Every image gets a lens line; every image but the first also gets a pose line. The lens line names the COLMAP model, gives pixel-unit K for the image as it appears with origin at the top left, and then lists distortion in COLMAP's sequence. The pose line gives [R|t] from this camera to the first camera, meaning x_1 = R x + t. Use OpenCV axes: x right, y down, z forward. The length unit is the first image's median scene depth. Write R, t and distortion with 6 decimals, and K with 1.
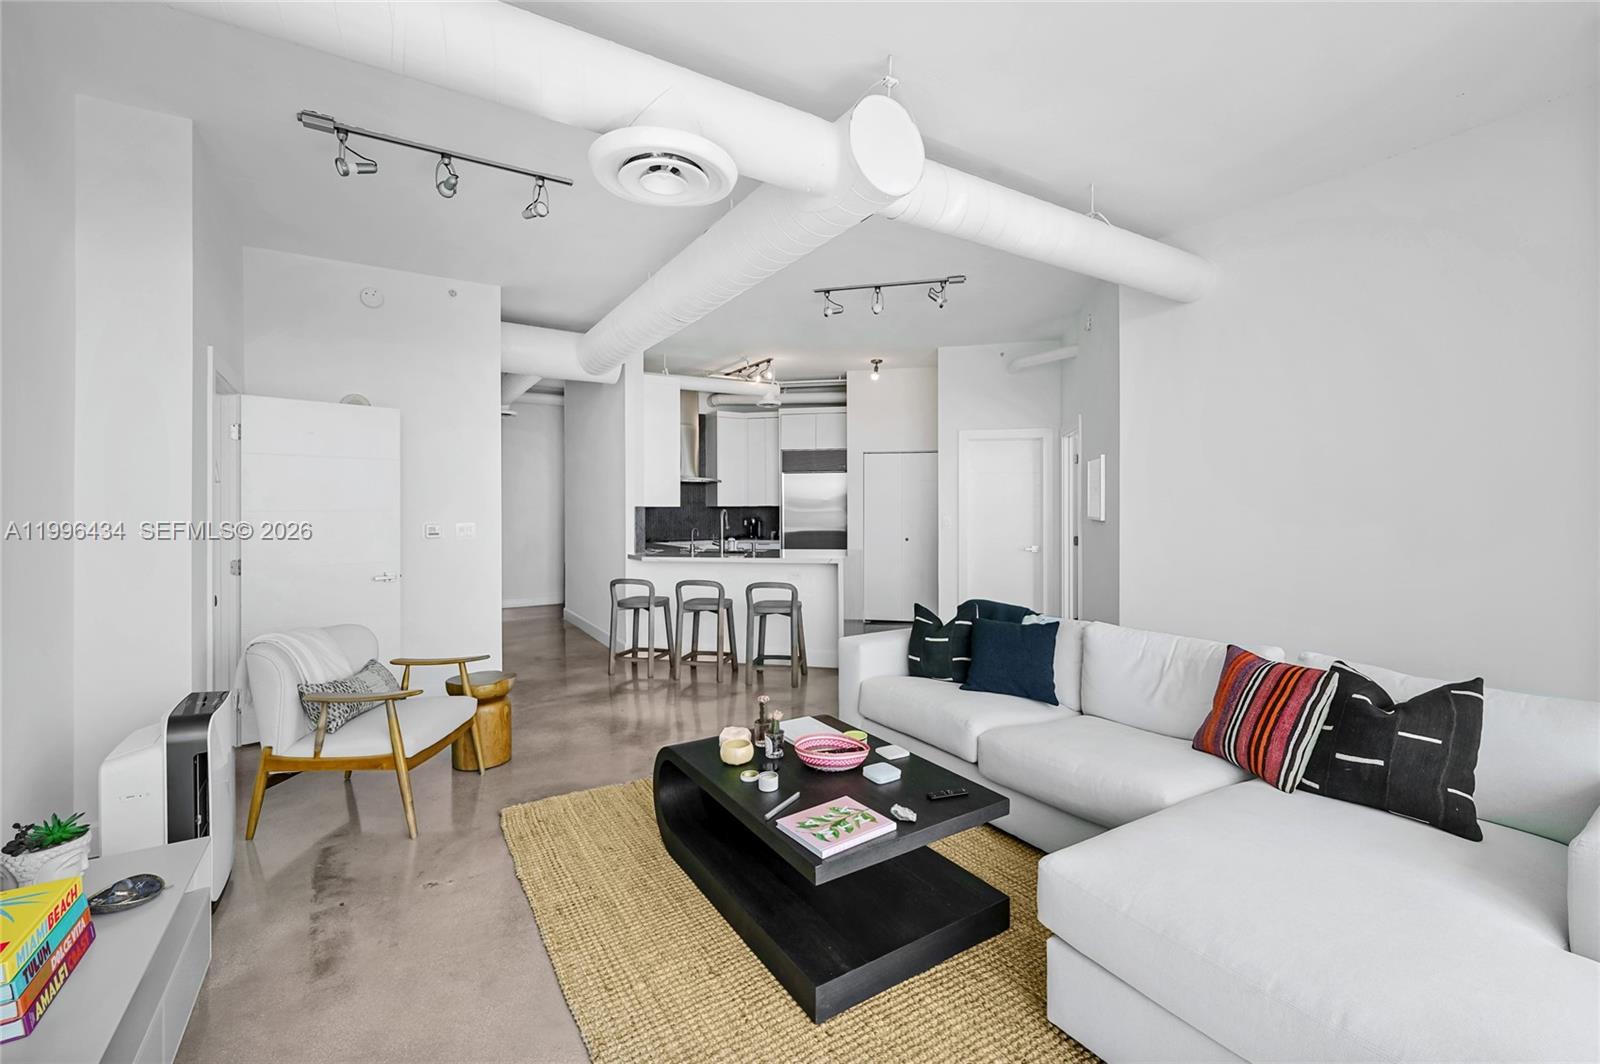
lens RADIAL K [[669.8, 0, 800.8], [0, 669.8, 510.2], [0, 0, 1]] dist [0.000322, -0.000347]
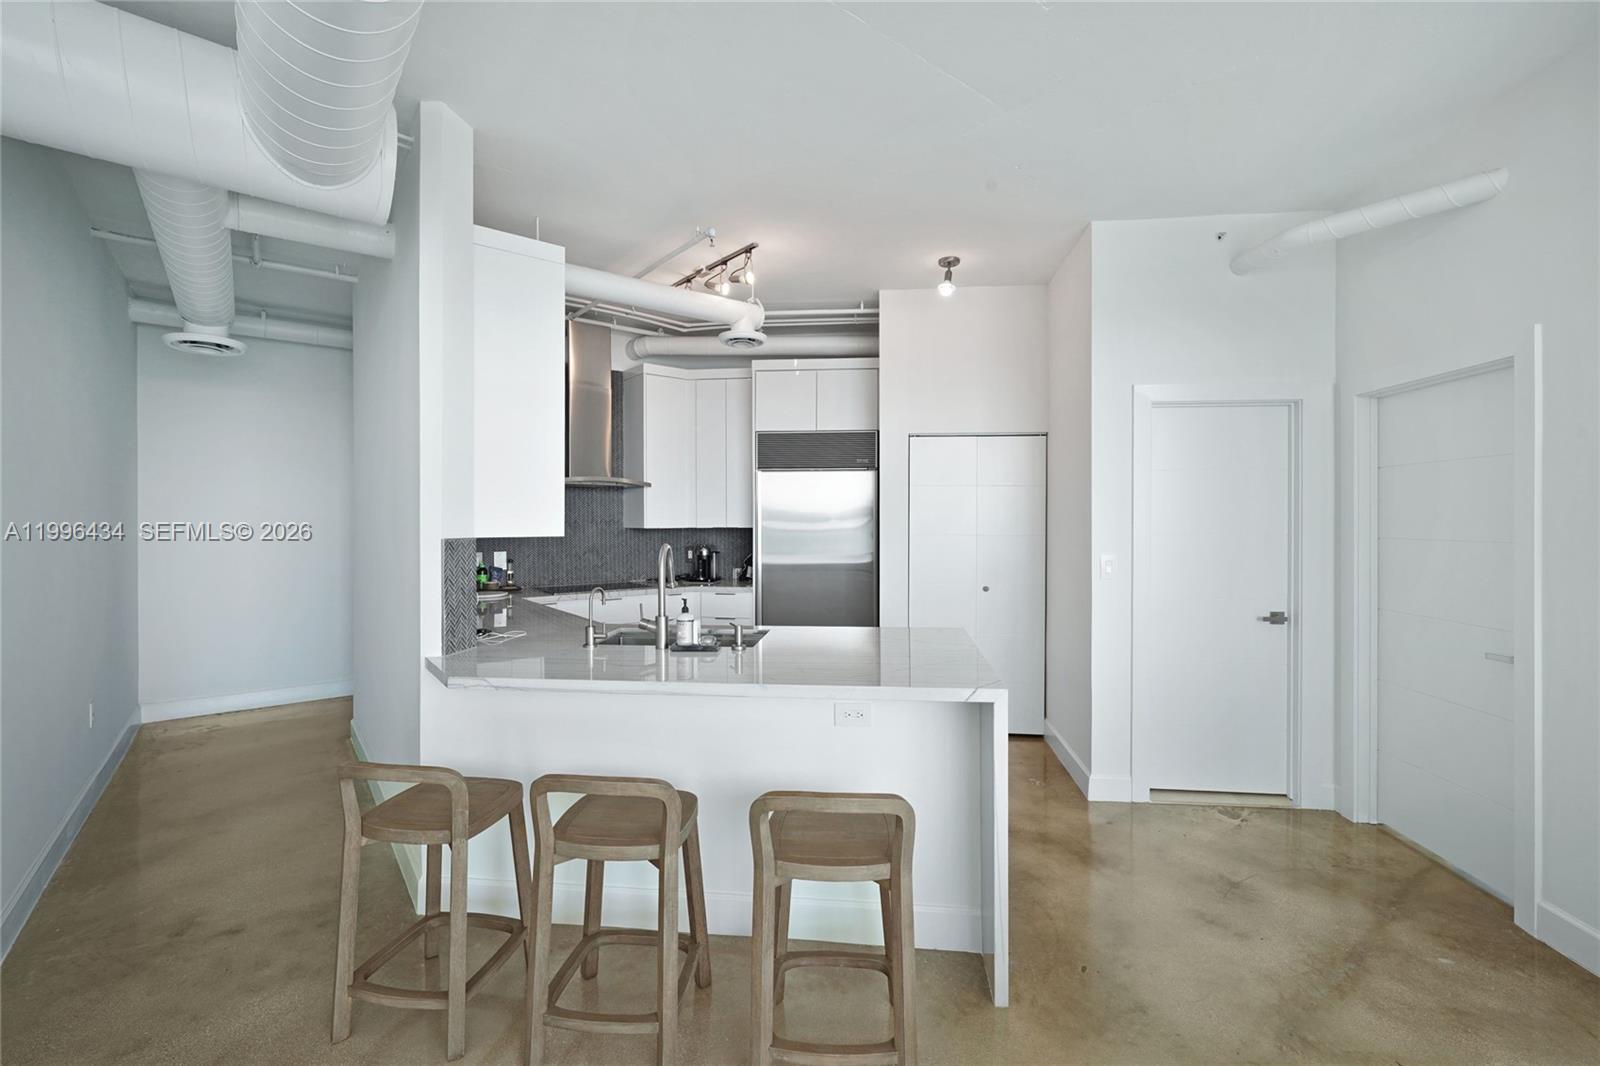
lens RADIAL K [[684.3, 0, 799.3], [0, 684.3, 523.7], [0, 0, 1]] dist [-0.001390, -0.000060]
pose [[0.993759, 0.002283, 0.111522, -0.144887], [-0.002421, 0.999996, 0.001101, -0.026964], [-0.111519, -0.001364, 0.993761, 1.010148]]
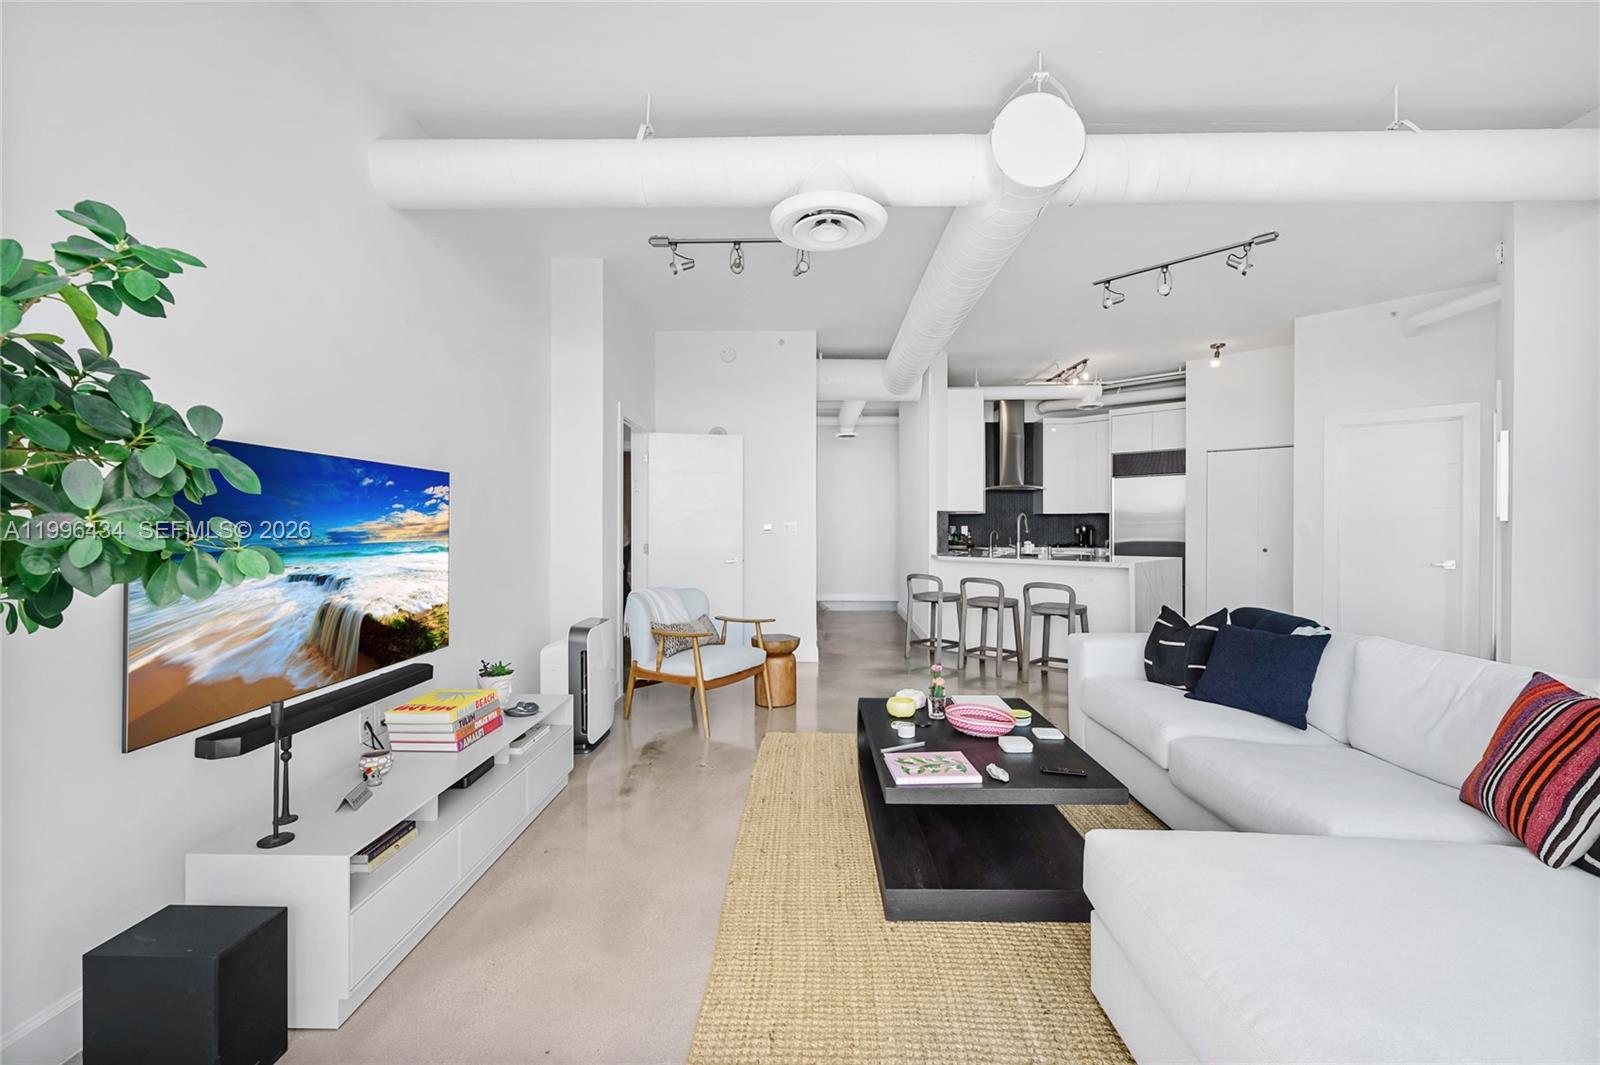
lens RADIAL K [[648.3, 0, 803.3], [0, 648.3, 530.0], [0, 0, 1]] dist [-0.000696, -0.000072]
pose [[0.838347, 0.009020, -0.545062, 0.265281], [-0.005588, 0.999953, 0.007953, 0.033700], [0.545108, -0.003622, 0.838358, -0.021969]]
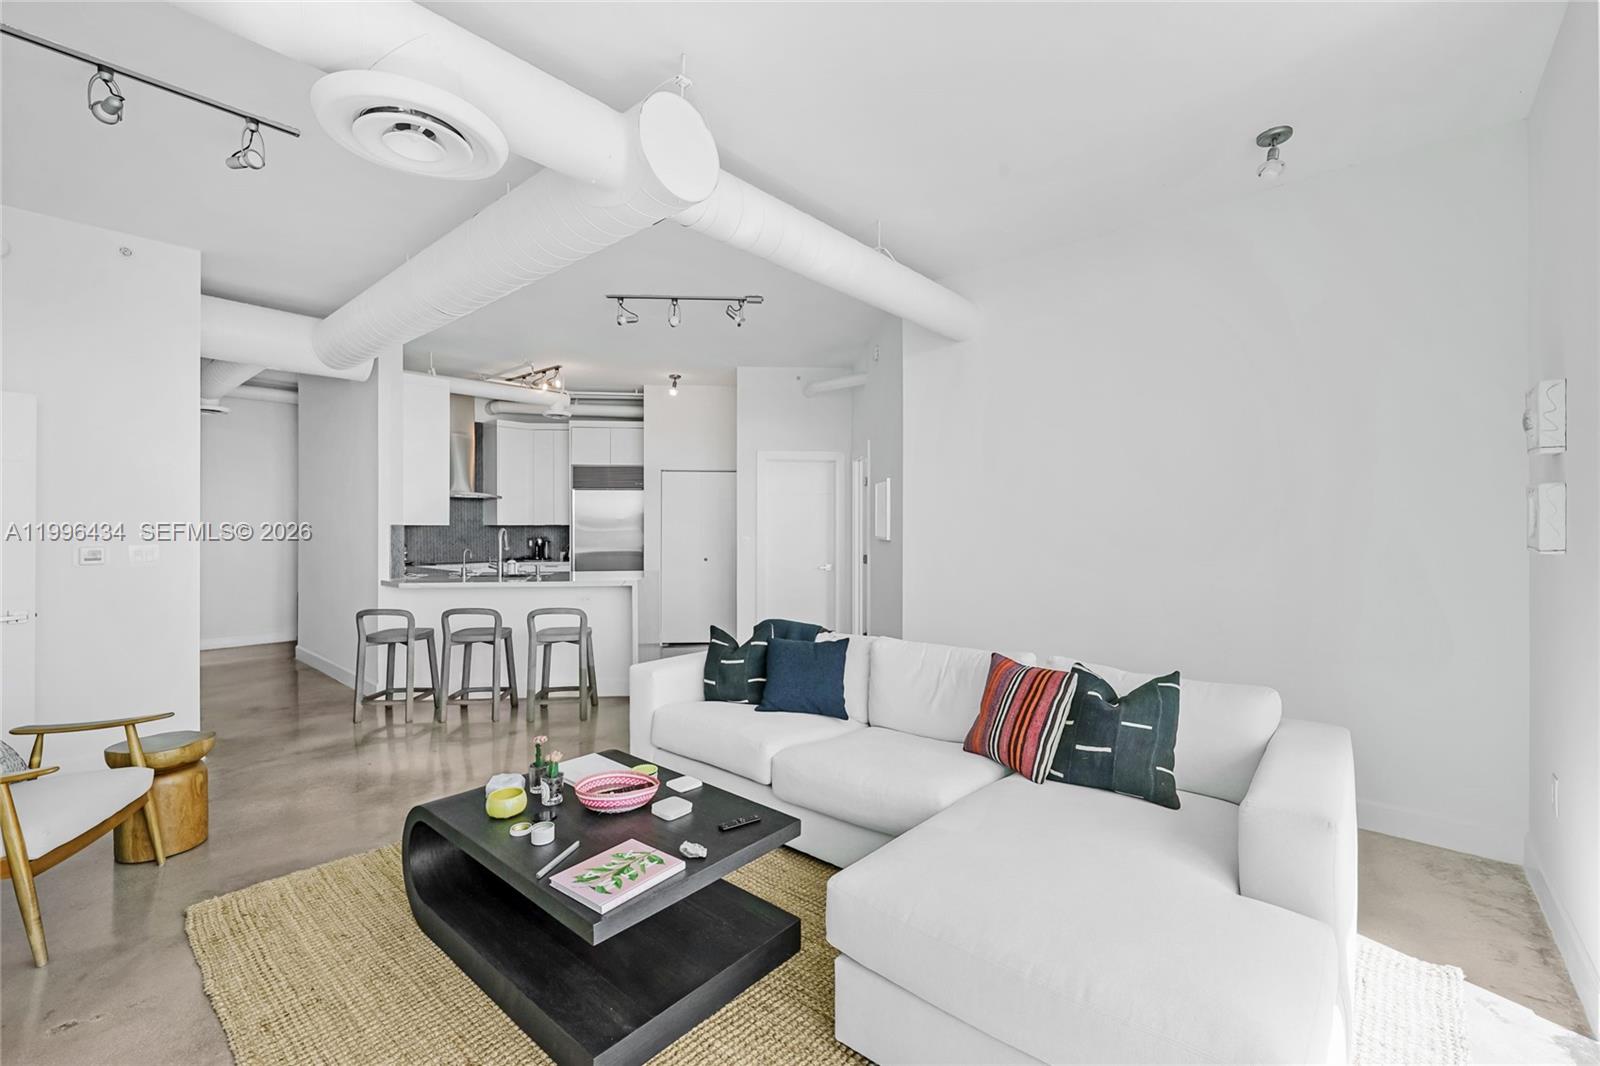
lens RADIAL K [[674.2, 0, 802.4], [0, 674.2, 526.5], [0, 0, 1]] dist [-0.001144, -0.000176]
pose [[0.956676, 0.003514, 0.291134, 0.012709], [-0.002102, 0.999984, -0.005162, -0.000229], [-0.291147, 0.004327, 0.956668, 0.024023]]
